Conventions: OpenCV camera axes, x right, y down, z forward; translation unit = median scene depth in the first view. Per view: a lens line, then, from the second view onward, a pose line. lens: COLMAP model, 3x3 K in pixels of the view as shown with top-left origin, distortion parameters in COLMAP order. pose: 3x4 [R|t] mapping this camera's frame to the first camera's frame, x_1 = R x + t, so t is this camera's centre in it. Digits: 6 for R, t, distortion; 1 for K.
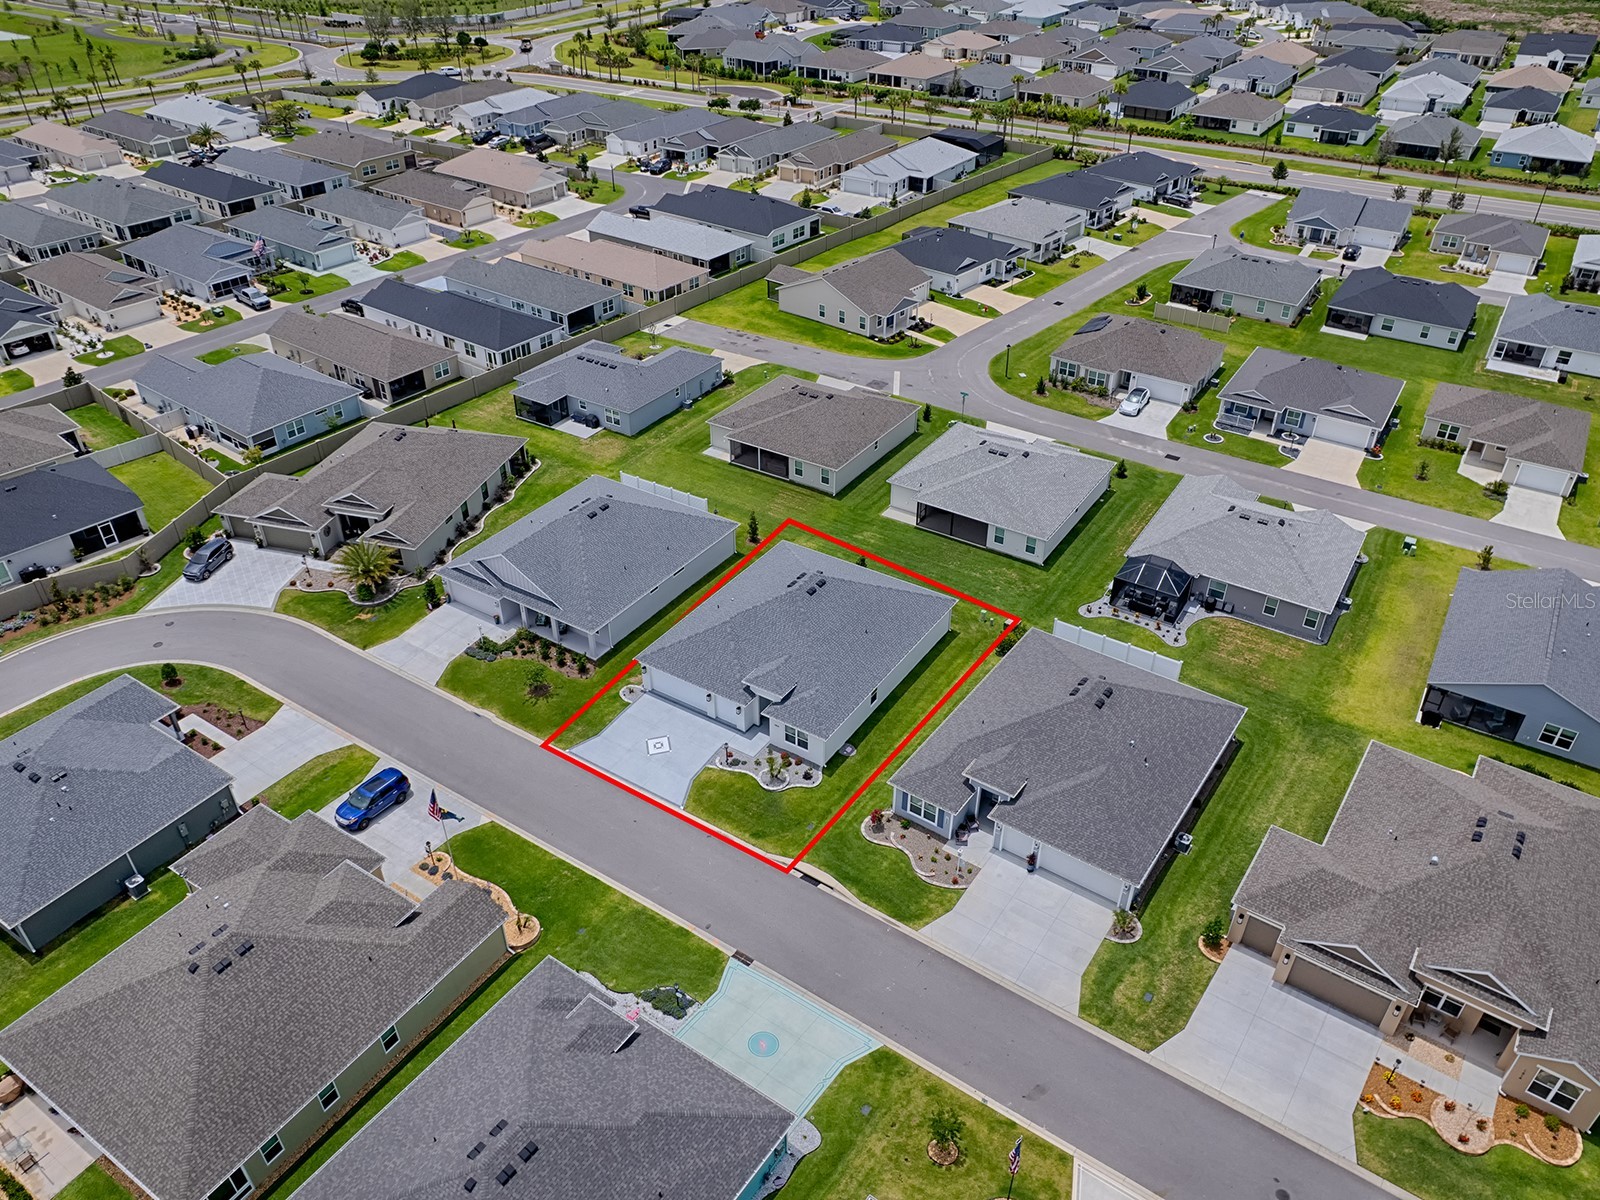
lens RADIAL K [[1144.9, 0, 807.1], [0, 1144.9, 628.0], [0, 0, 1]] dist [-0.080413, 0.069295]
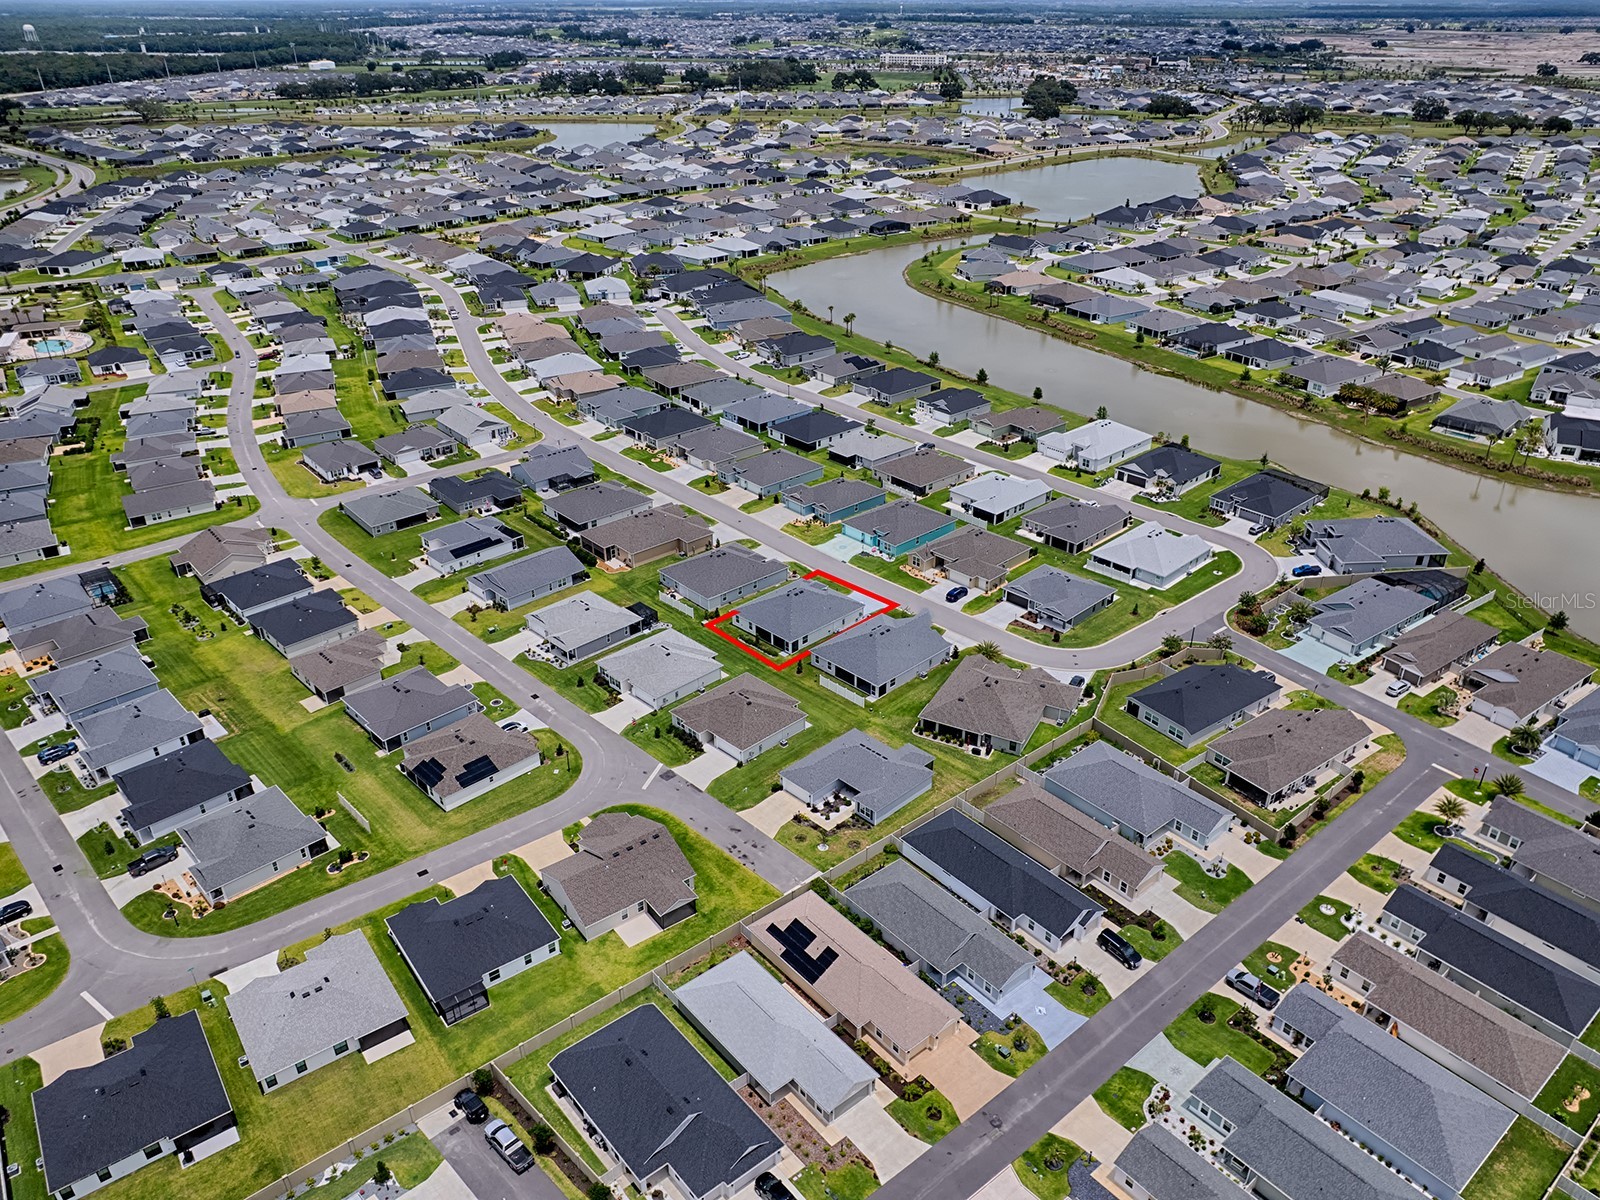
lens RADIAL K [[1144.9, 0, 807.1], [0, 1144.9, 628.0], [0, 0, 1]] dist [-0.080413, 0.069295]
pose [[-0.975283, -0.109731, 0.191786, -0.303275], [0.128593, 0.423964, 0.896503, -1.323792], [-0.179685, 0.899007, -0.399375, 1.218113]]
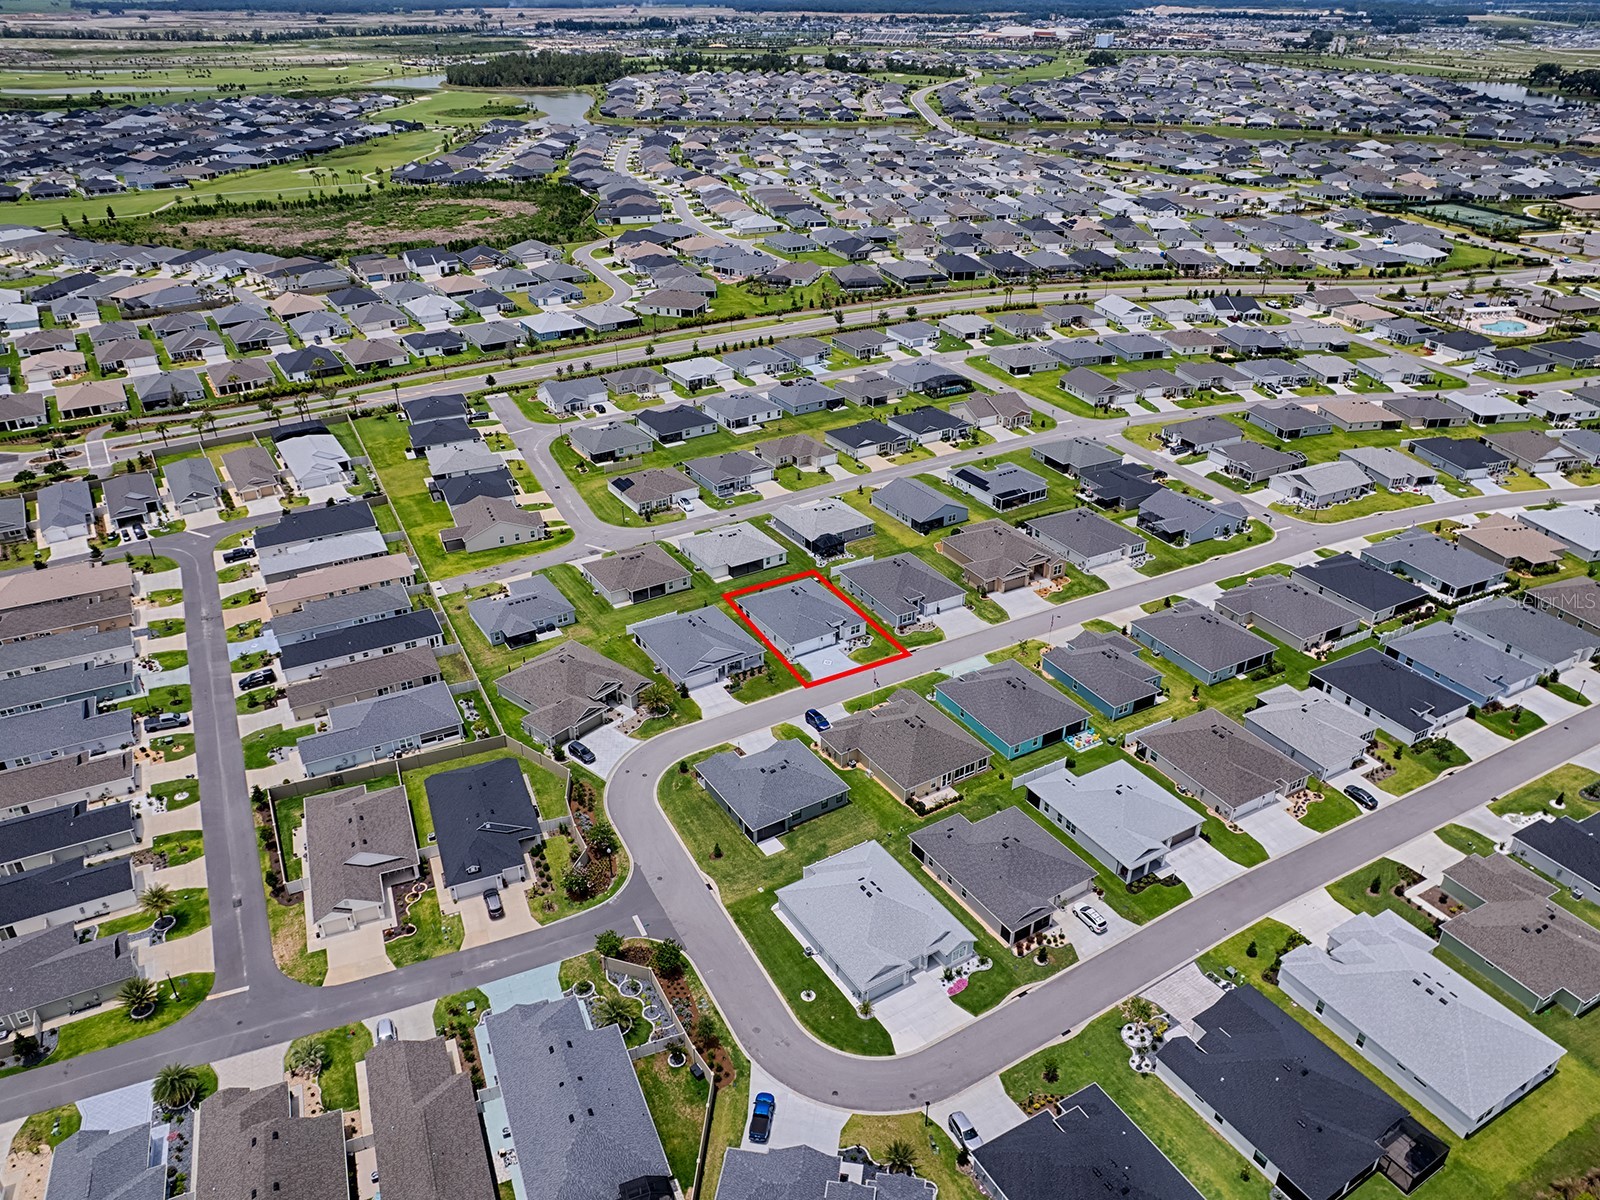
lens RADIAL K [[1144.9, 0, 807.1], [0, 1144.9, 628.0], [0, 0, 1]] dist [-0.080413, 0.069295]
pose [[0.424744, -0.454102, 0.783188, -1.149843], [0.529181, 0.826455, 0.192199, -0.256443], [-0.734547, 0.332813, 0.591334, -0.257674]]
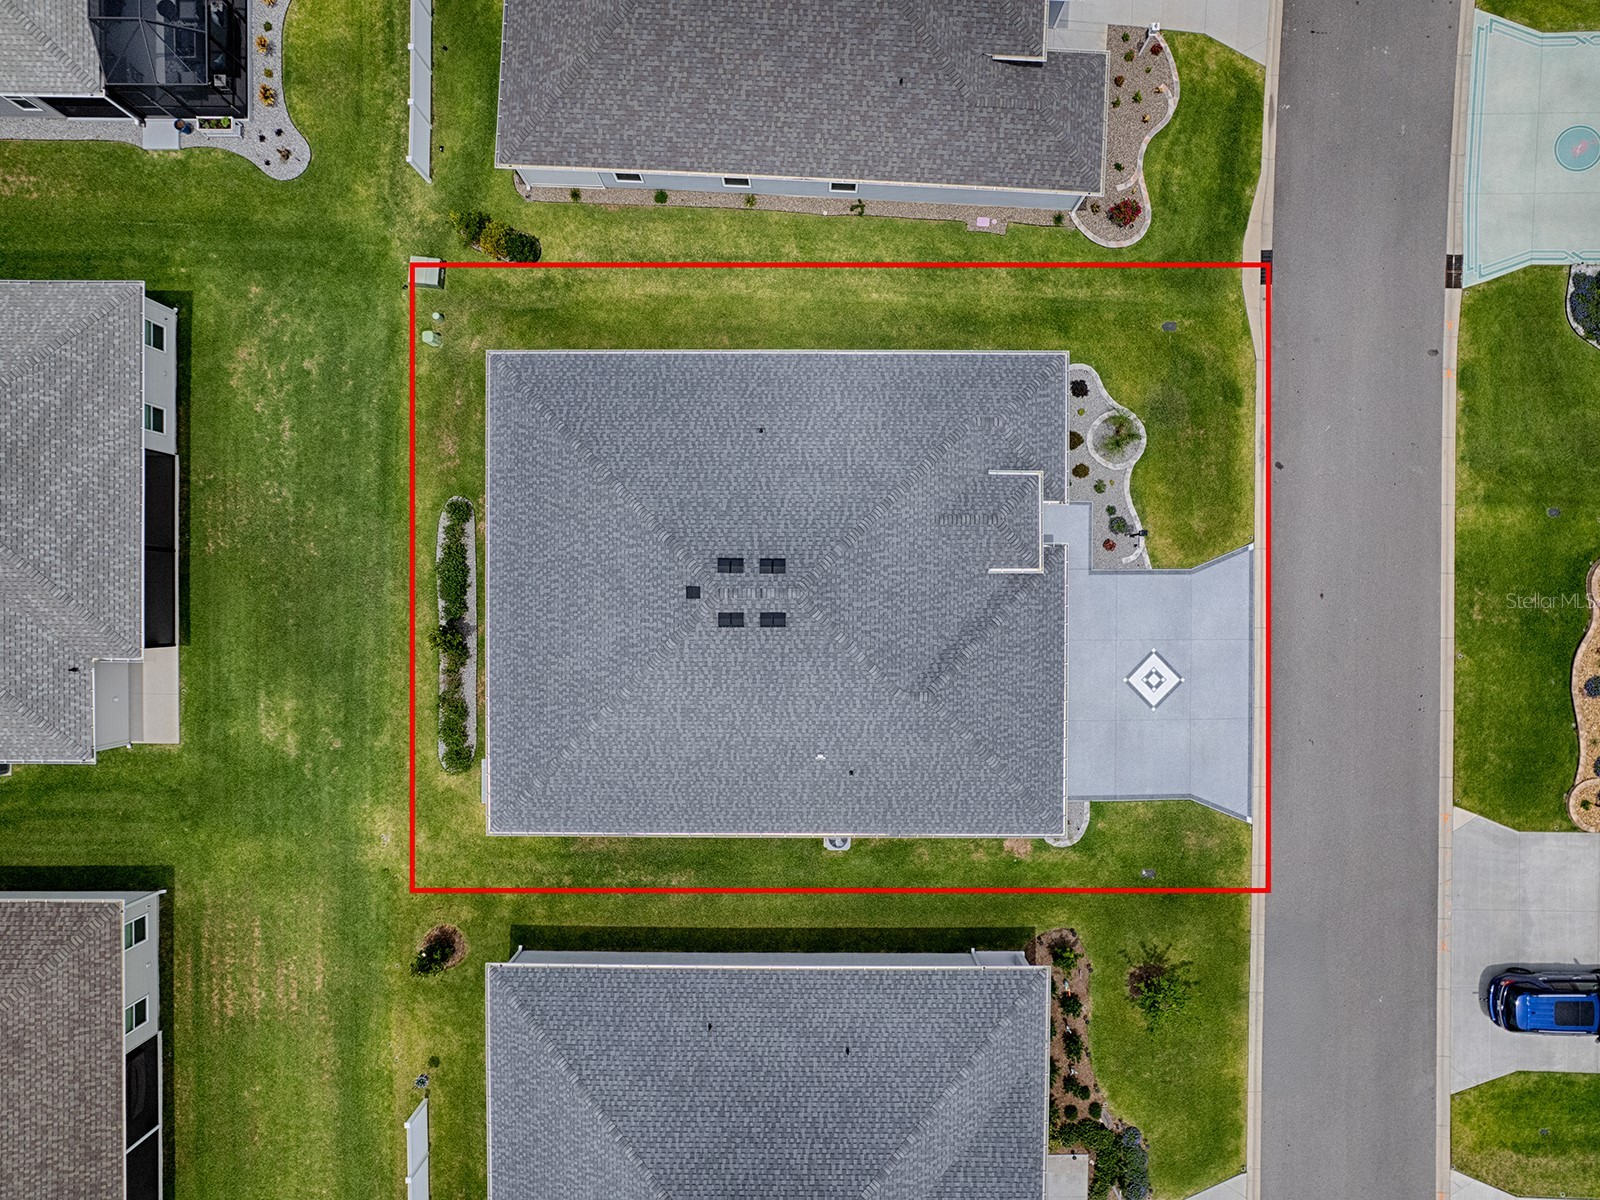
lens RADIAL K [[1144.9, 0, 807.1], [0, 1144.9, 628.0], [0, 0, 1]] dist [-0.080413, 0.069295]
pose [[-0.536688, -0.843710, -0.010938, -0.010749], [0.491865, -0.323358, 0.808399, -0.216487], [-0.685591, 0.428478, 0.588534, 0.441792]]
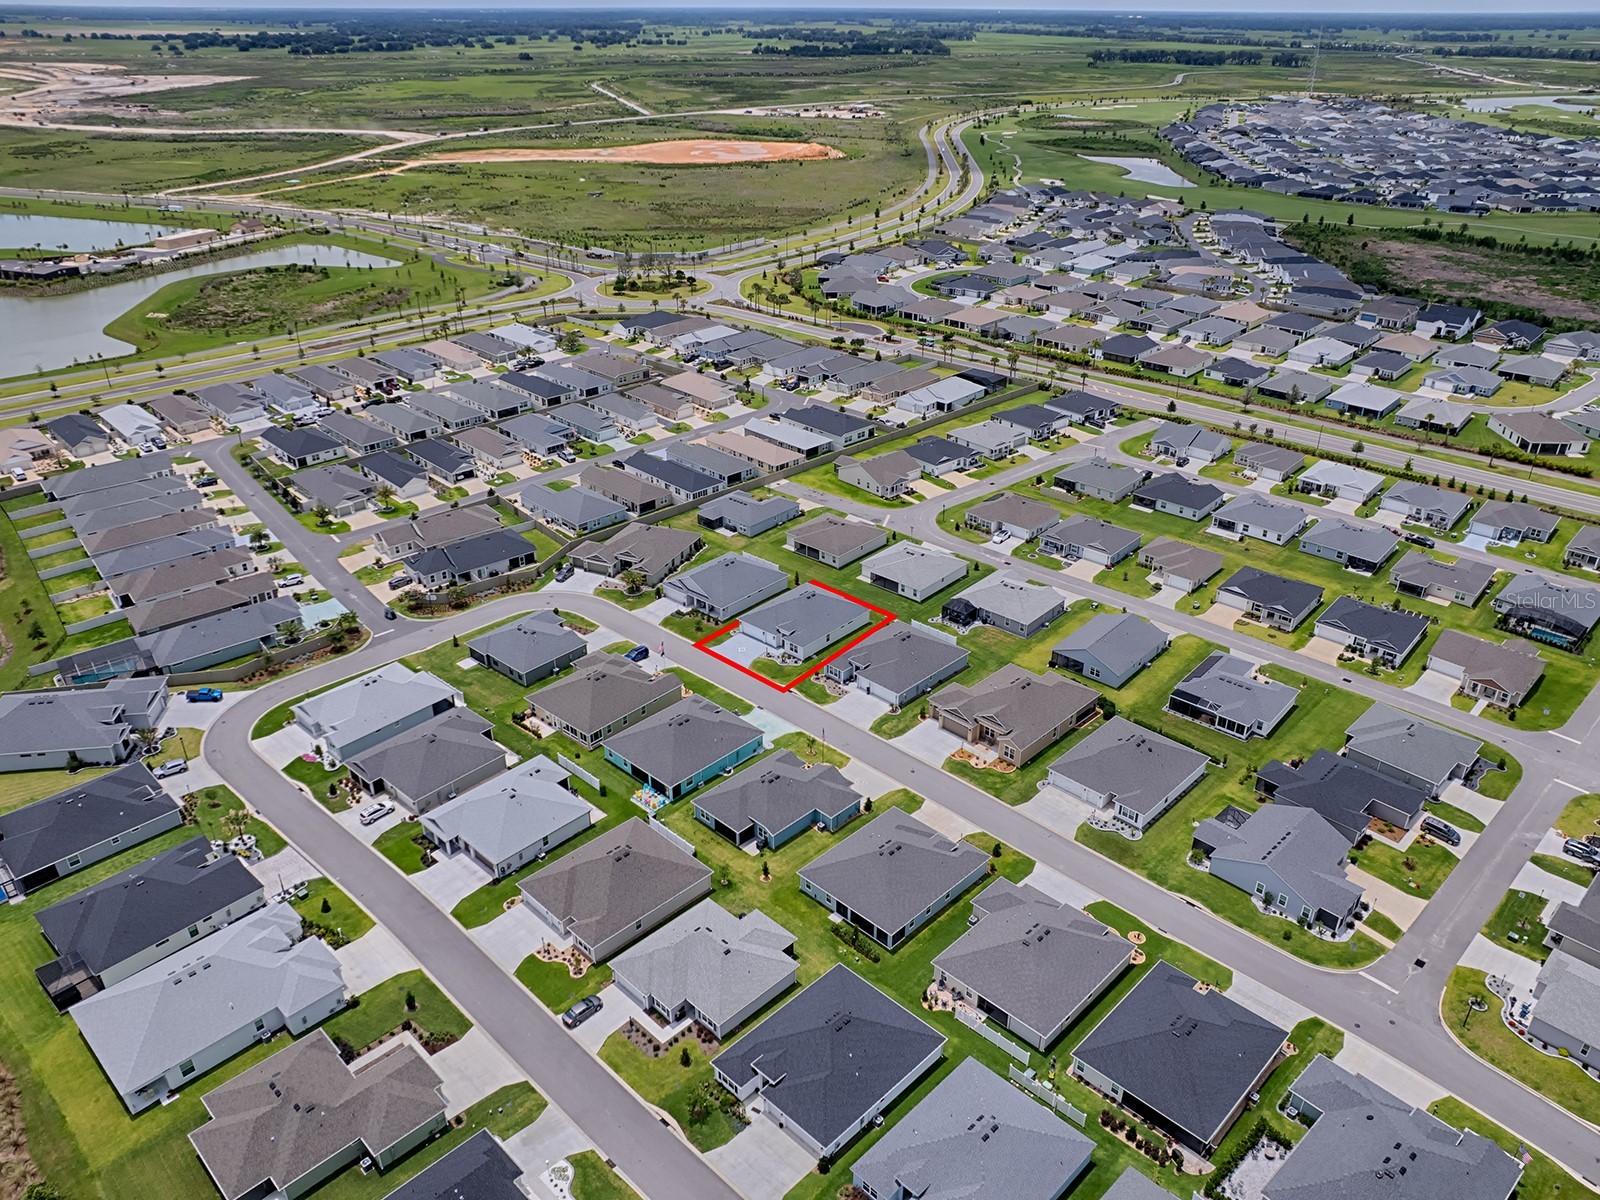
lens RADIAL K [[1144.9, 0, 807.1], [0, 1144.9, 628.0], [0, 0, 1]] dist [-0.080413, 0.069295]
pose [[0.988454, 0.073916, -0.132272, 0.198532], [-0.088936, 0.989776, -0.111504, 0.184898], [0.122677, 0.121980, 0.984922, -0.864359]]
